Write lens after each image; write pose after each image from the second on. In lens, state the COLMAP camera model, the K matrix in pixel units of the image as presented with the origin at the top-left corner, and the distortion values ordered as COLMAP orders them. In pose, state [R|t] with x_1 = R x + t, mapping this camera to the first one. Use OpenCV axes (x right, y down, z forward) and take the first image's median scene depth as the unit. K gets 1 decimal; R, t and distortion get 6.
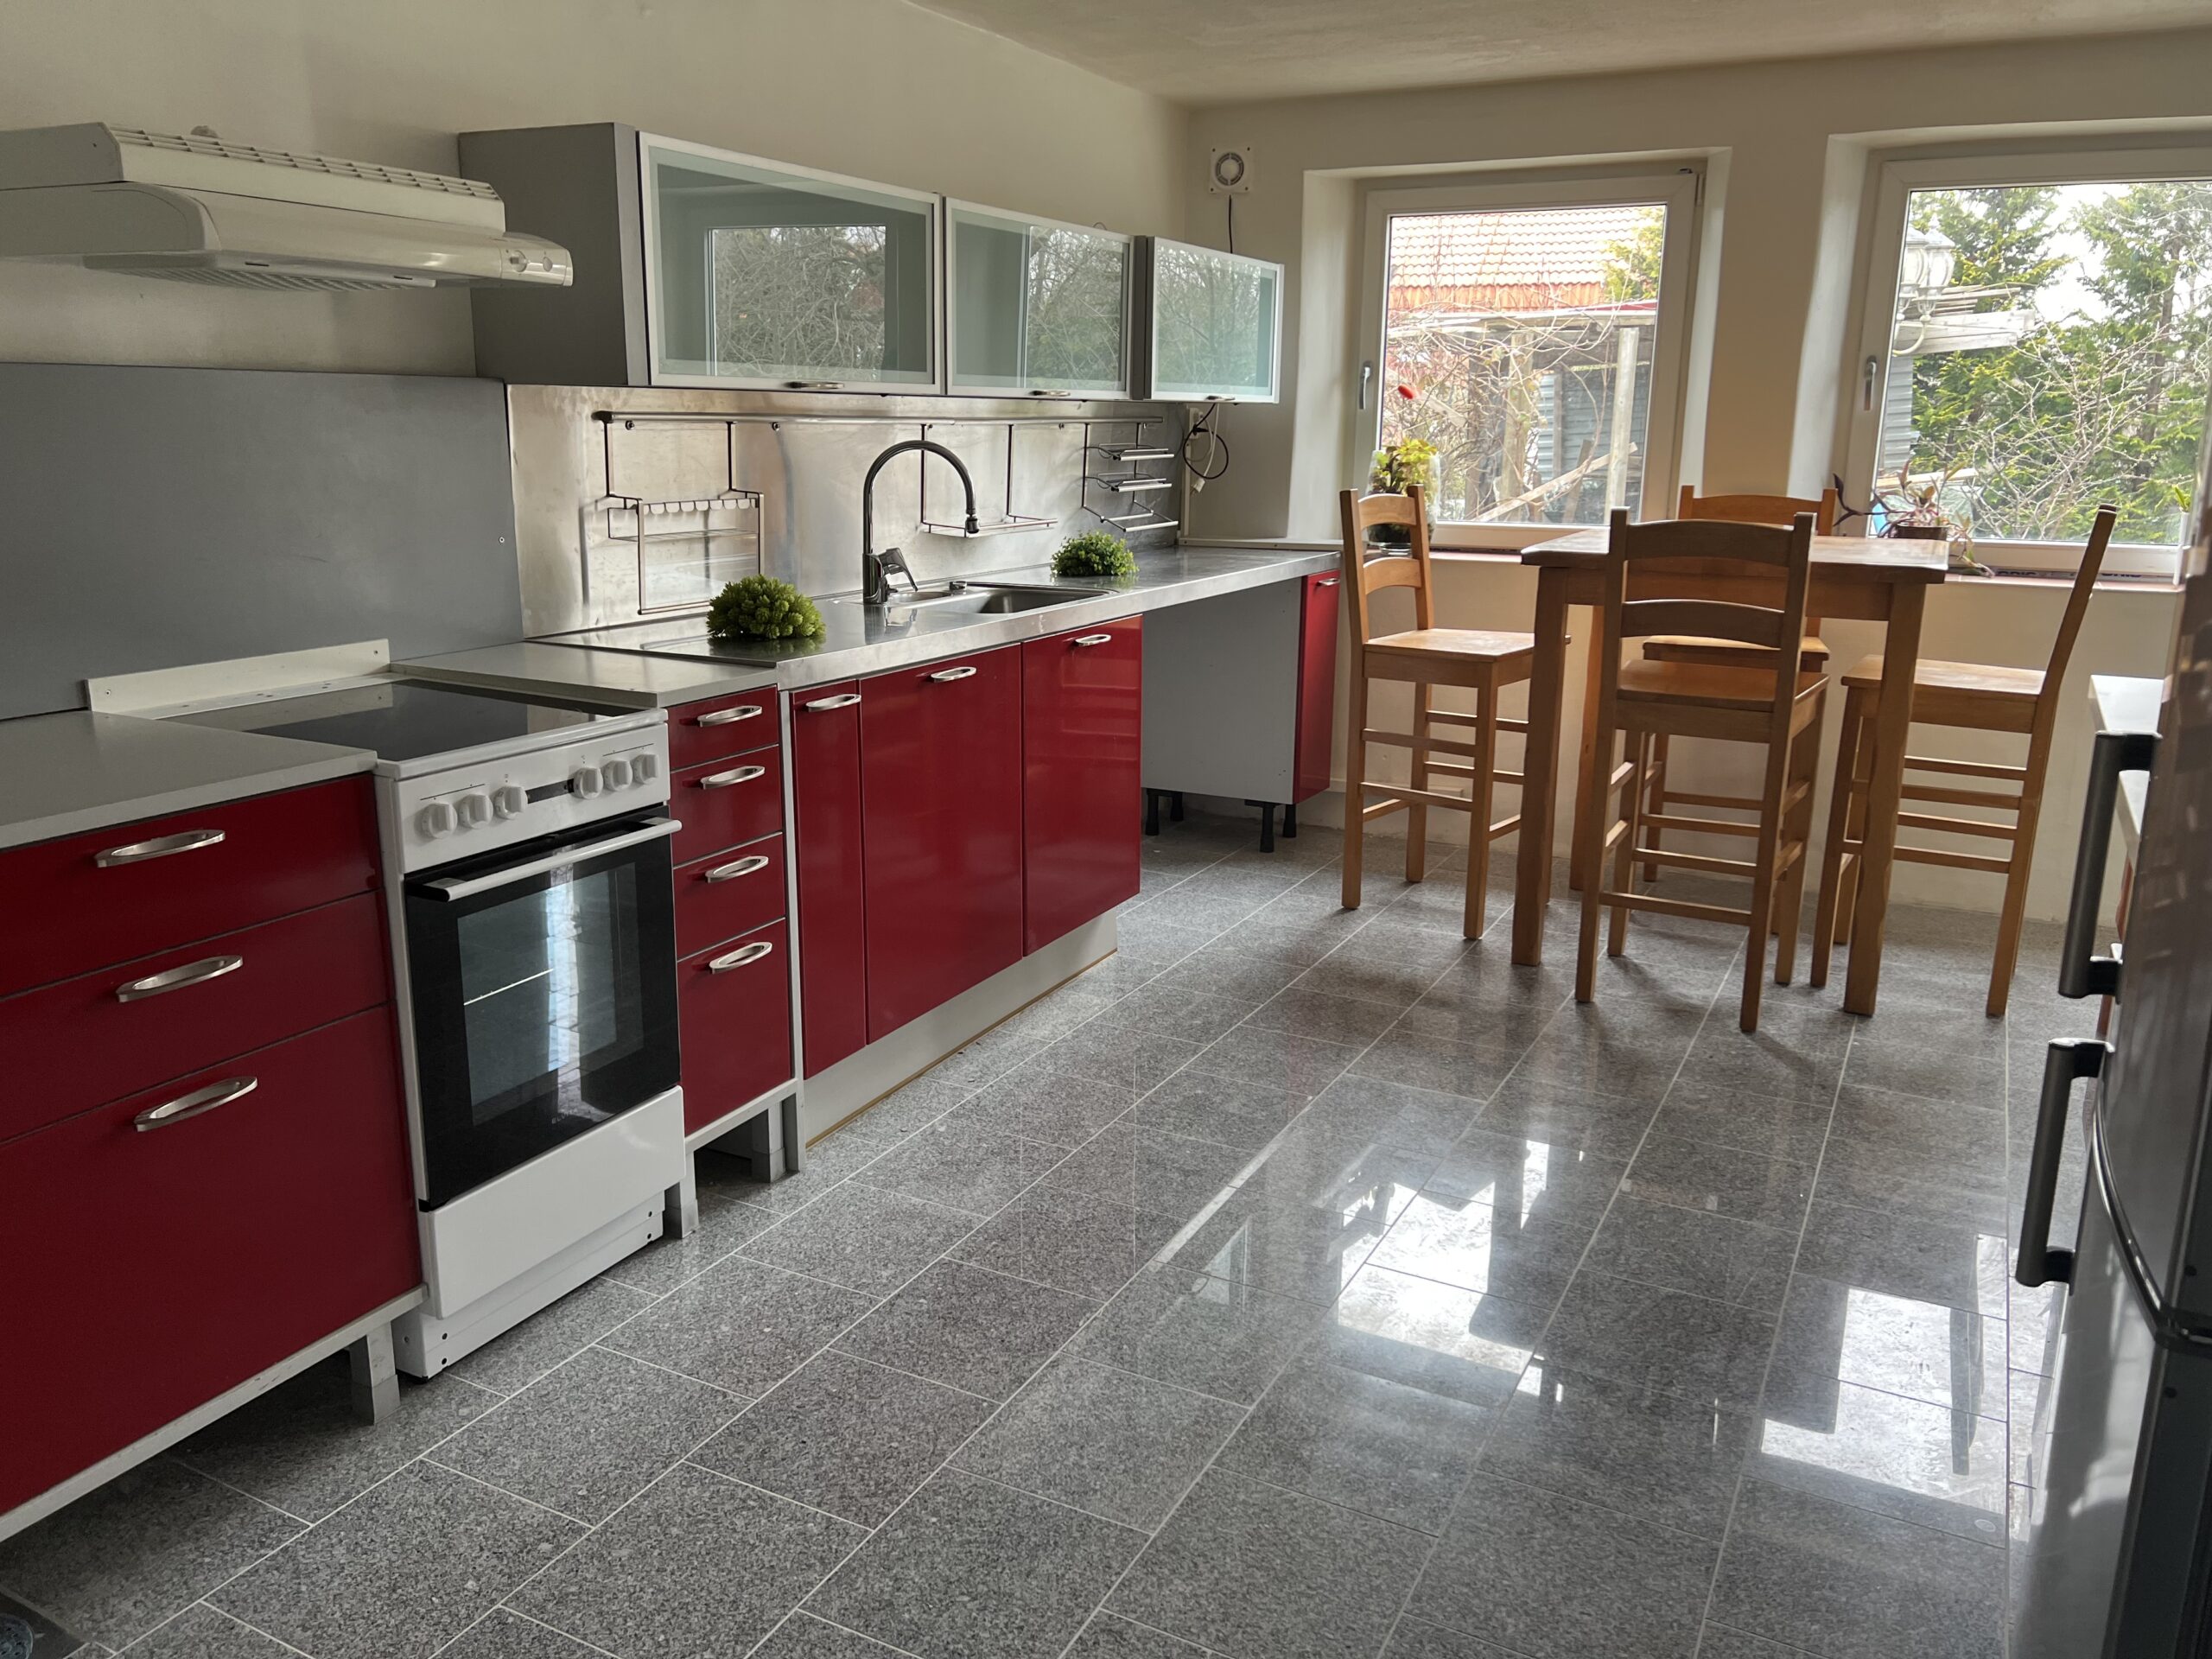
lens RADIAL K [[1697.8, 0, 1109.2], [0, 1697.8, 813.9], [0, 0, 1]] dist [0.064430, -0.076493]
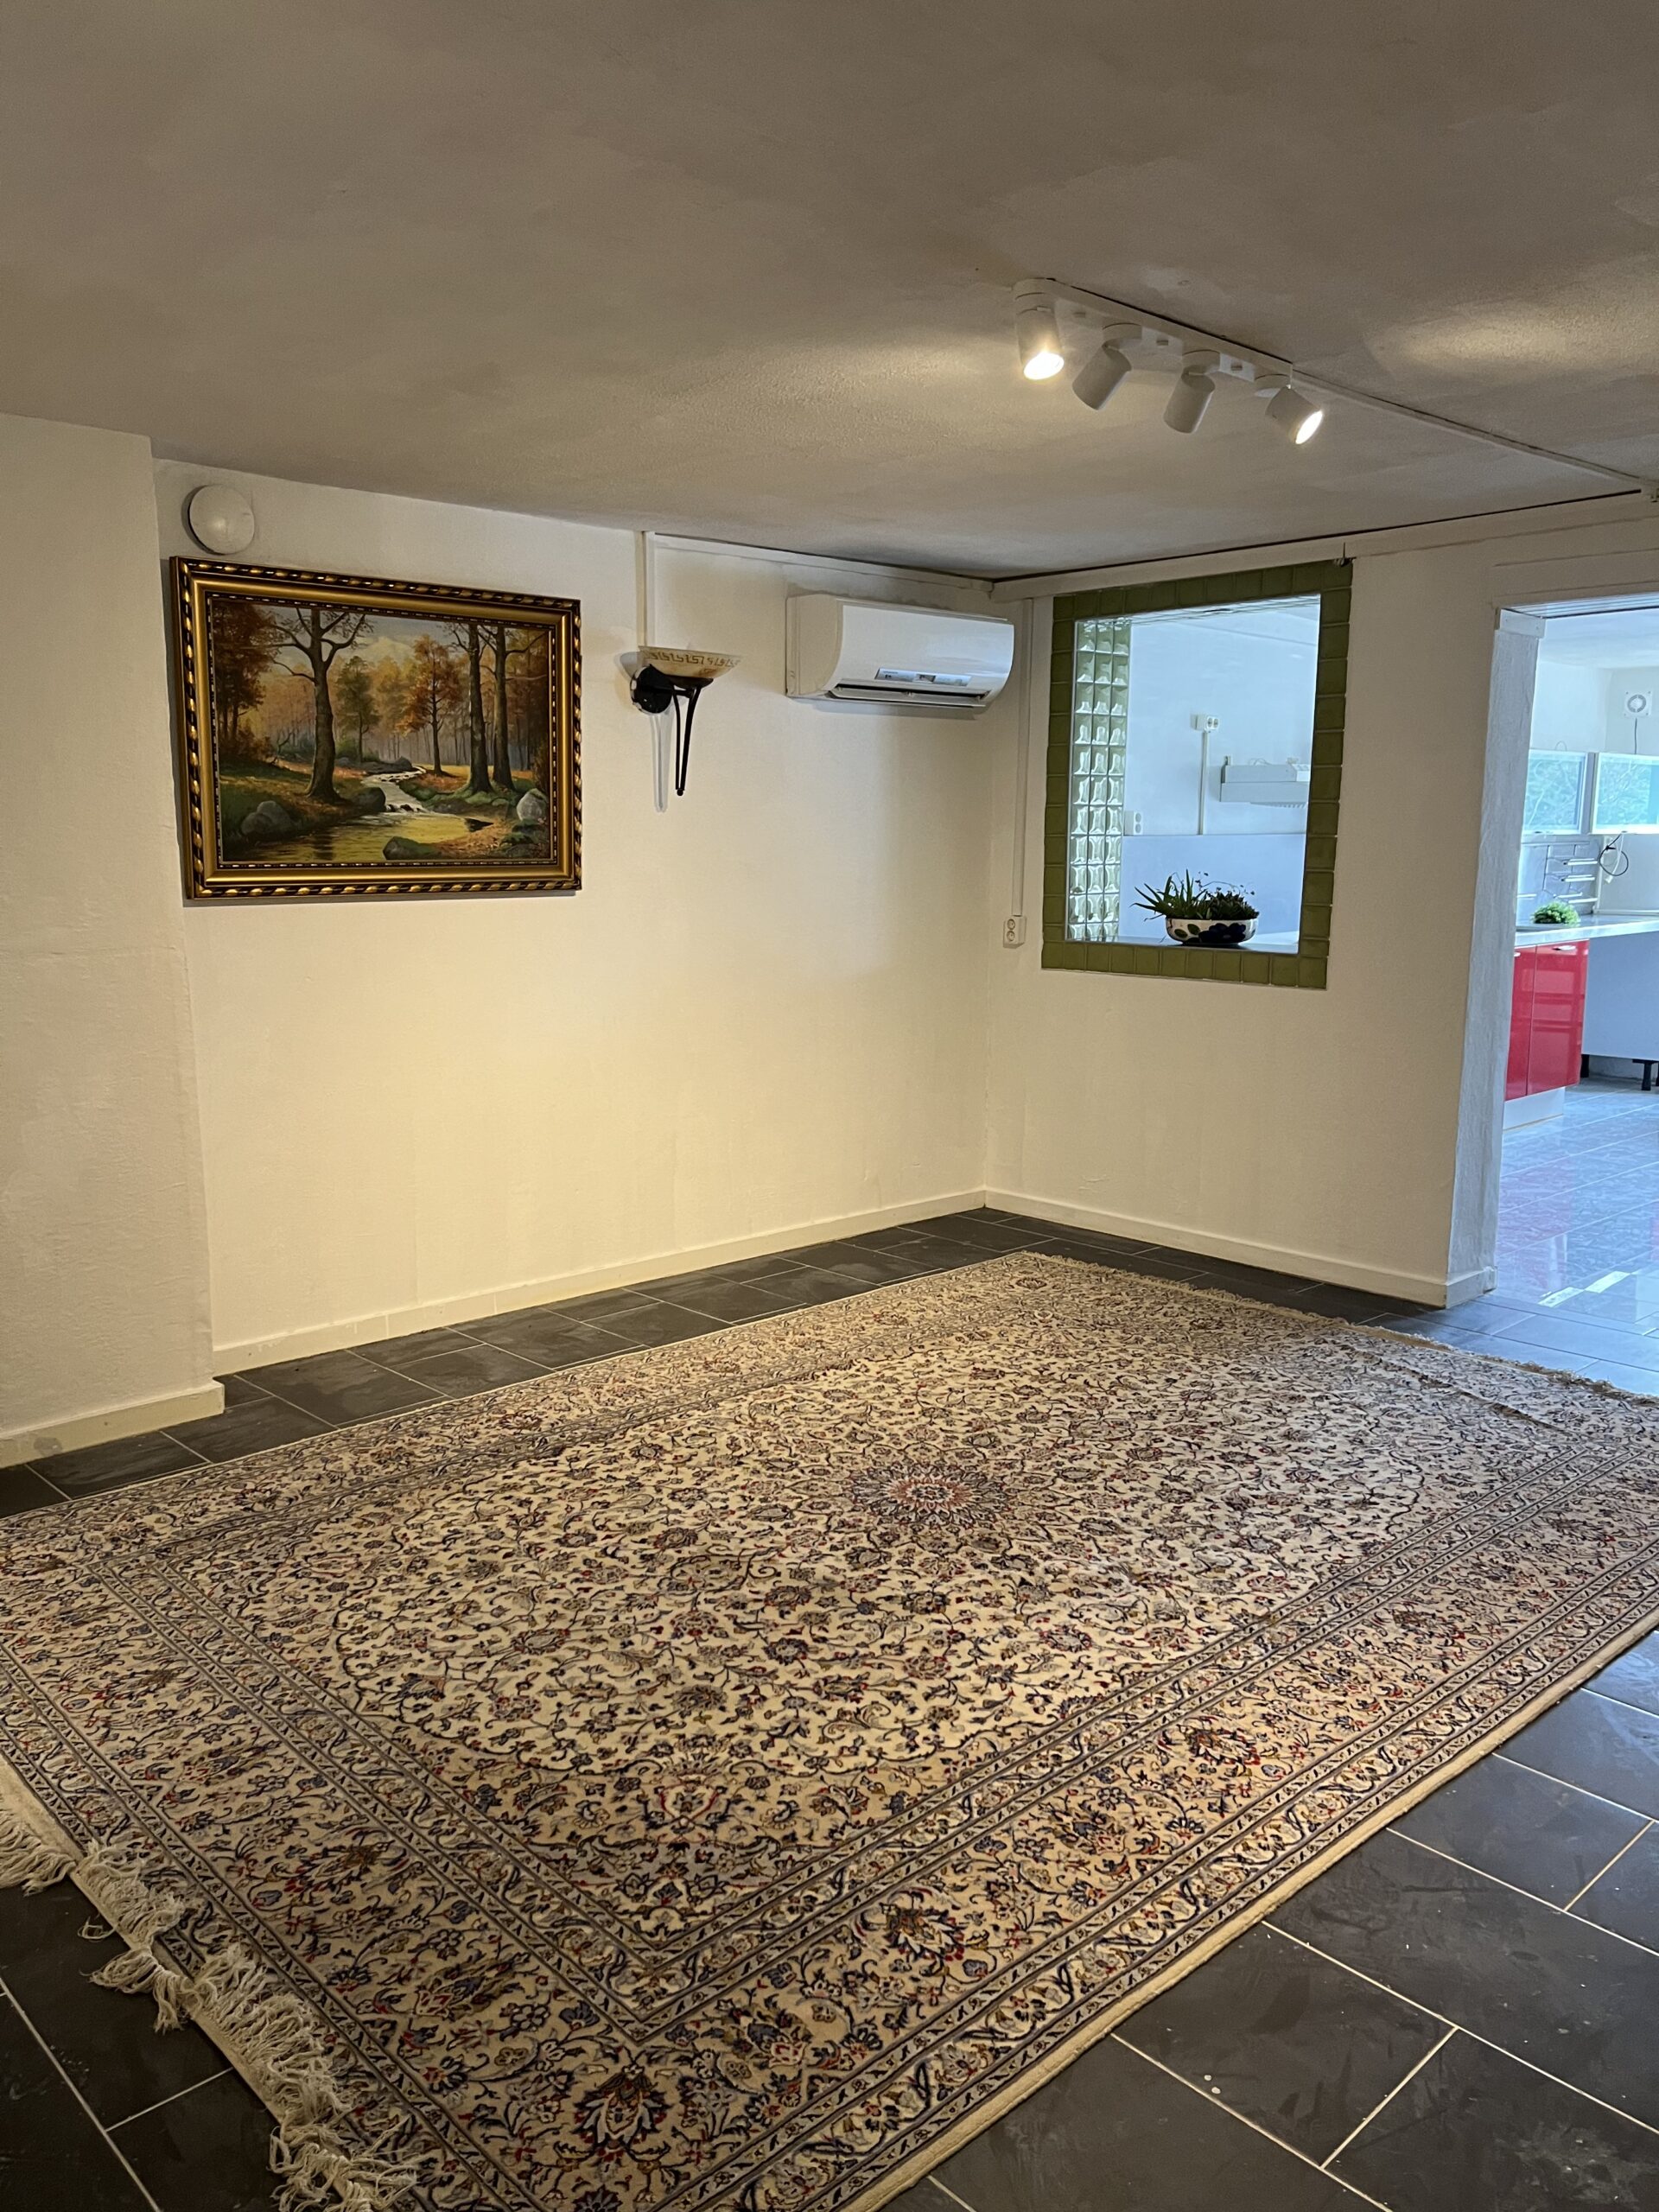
lens RADIAL K [[1697.8, 0, 830.7], [0, 1697.8, 1106.8], [0, 0, 1]] dist [0.064430, -0.076493]
pose [[0.948742, 0.041252, -0.313347, -0.164529], [-0.063291, 0.996160, -0.060488, 0.233821], [0.309648, 0.077220, 0.947710, -1.073050]]
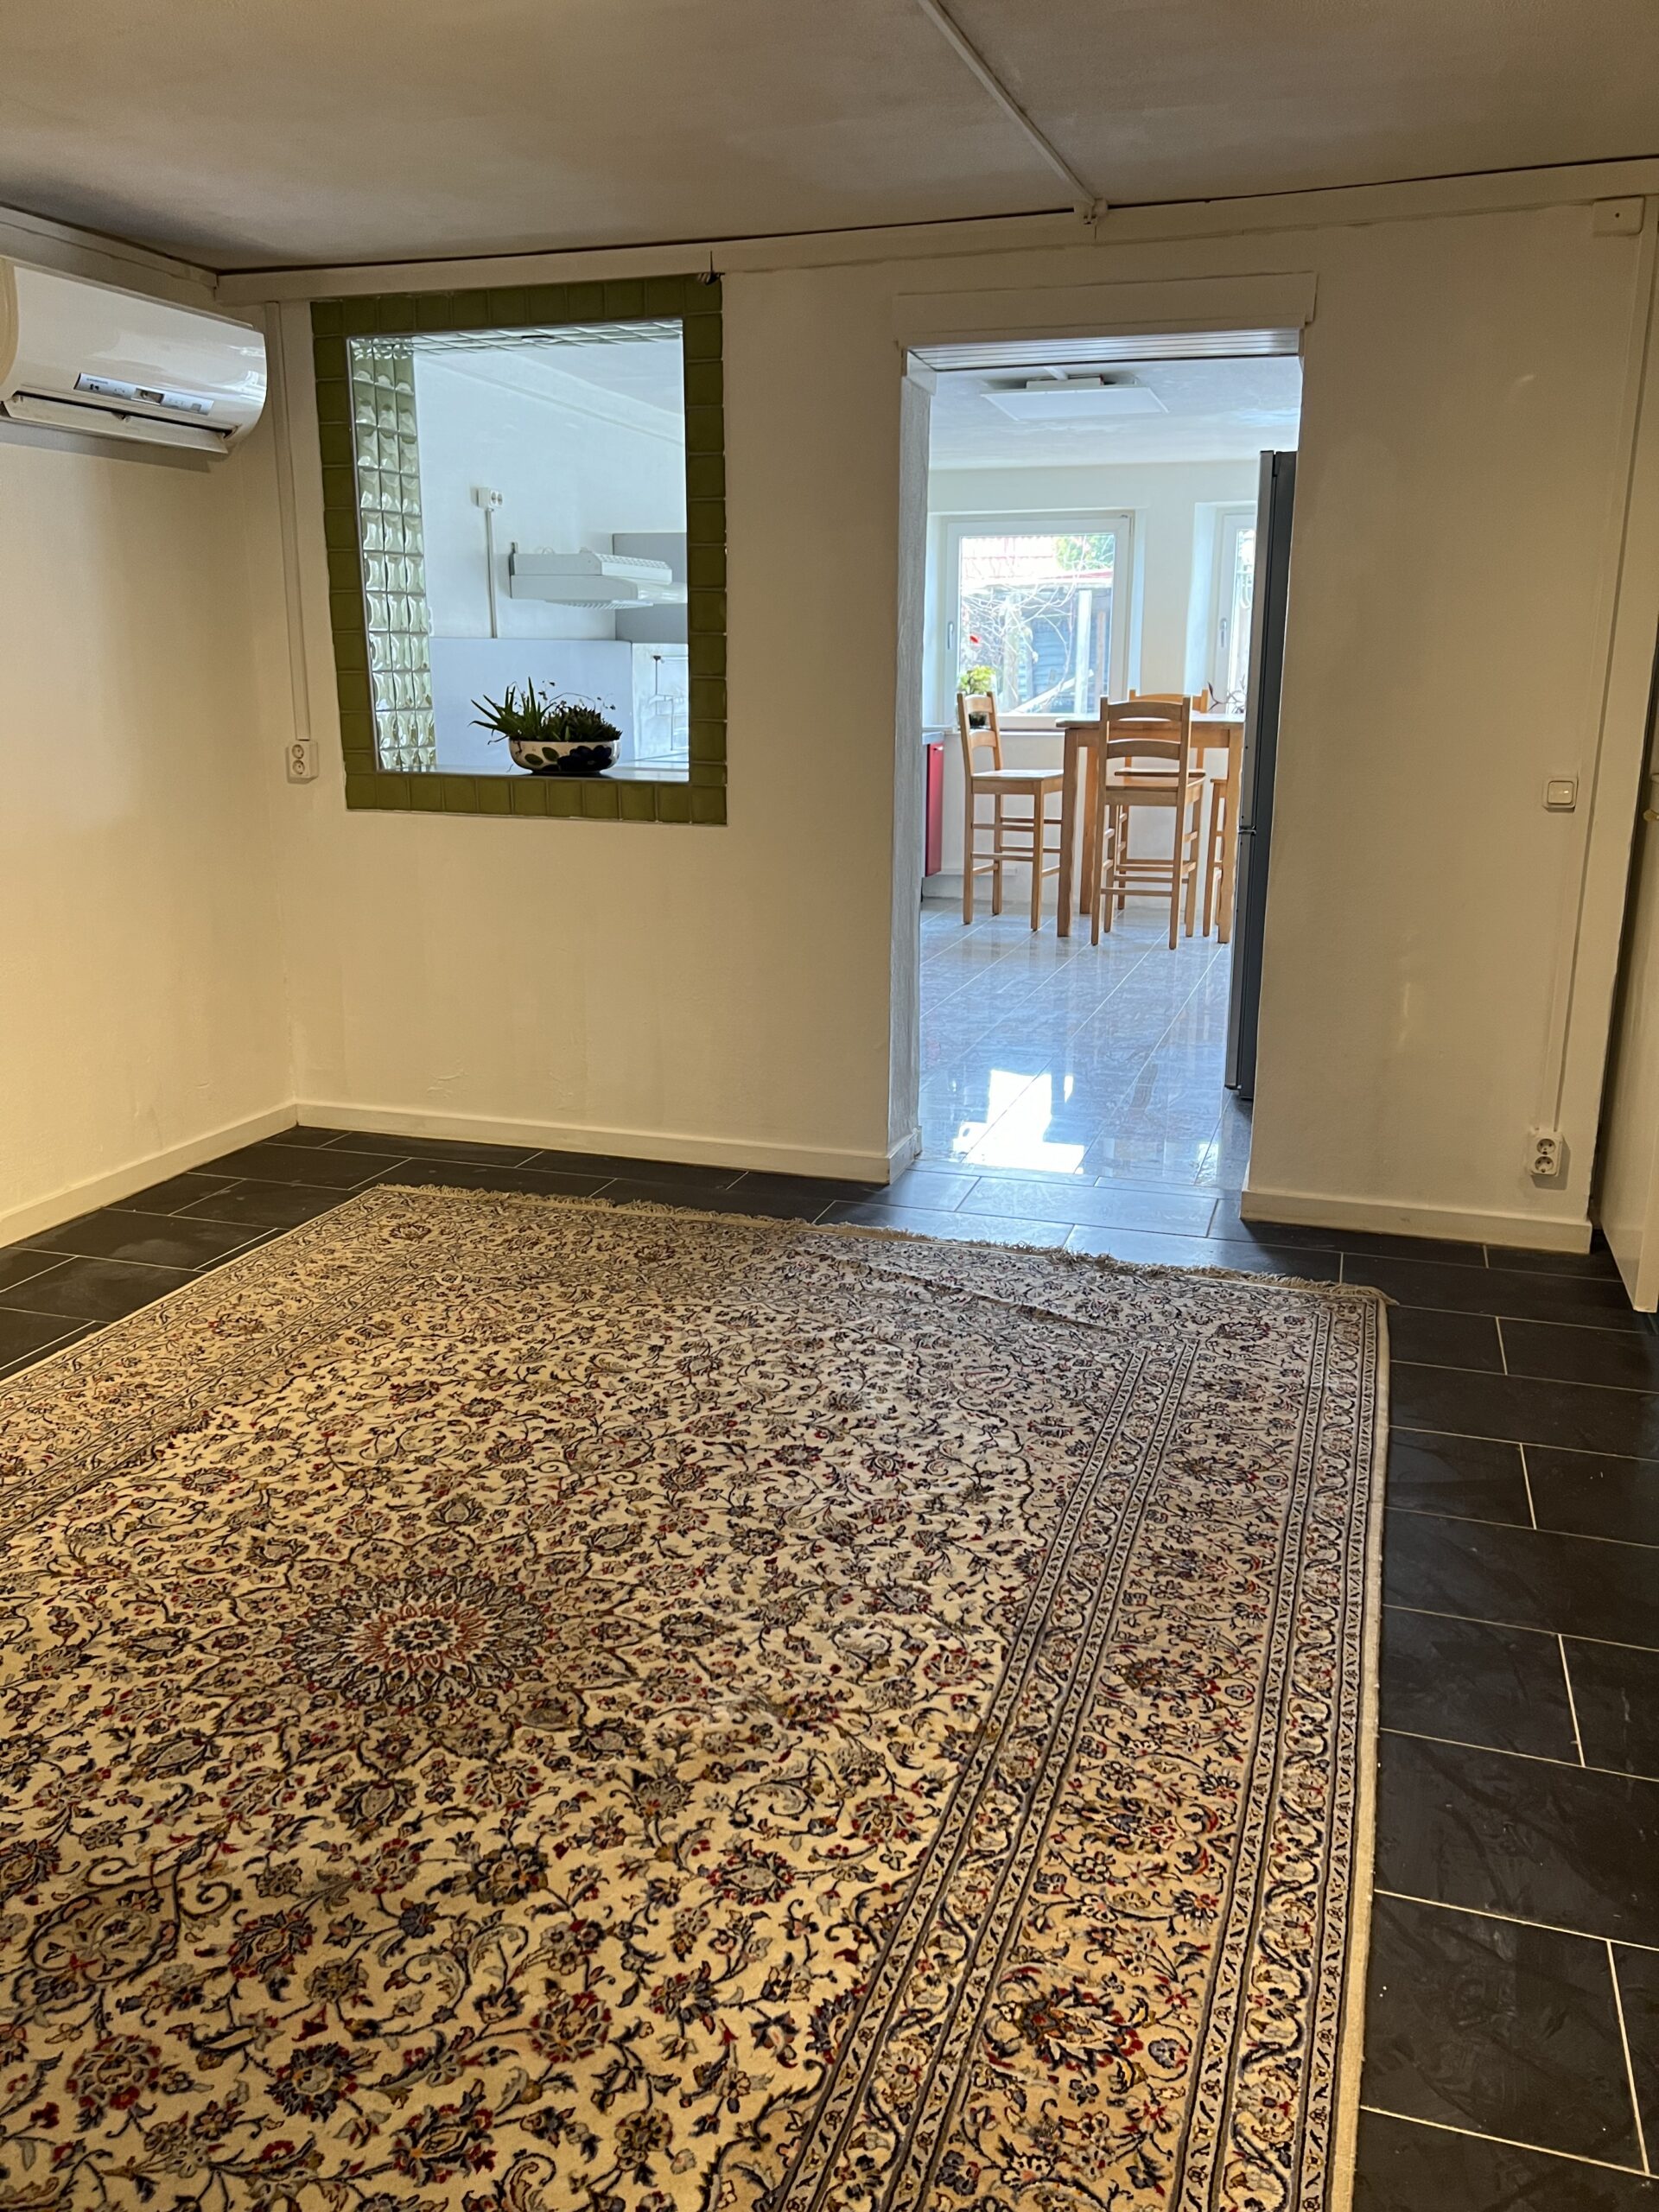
lens RADIAL K [[1697.8, 0, 878.2], [0, 1697.8, 1086.1], [0, 0, 1]] dist [0.064430, -0.076493]
pose [[0.983320, -0.054201, 0.173623, -0.299836], [0.050477, 0.998392, 0.025797, 0.190606], [-0.174742, -0.016602, 0.984474, -0.840535]]
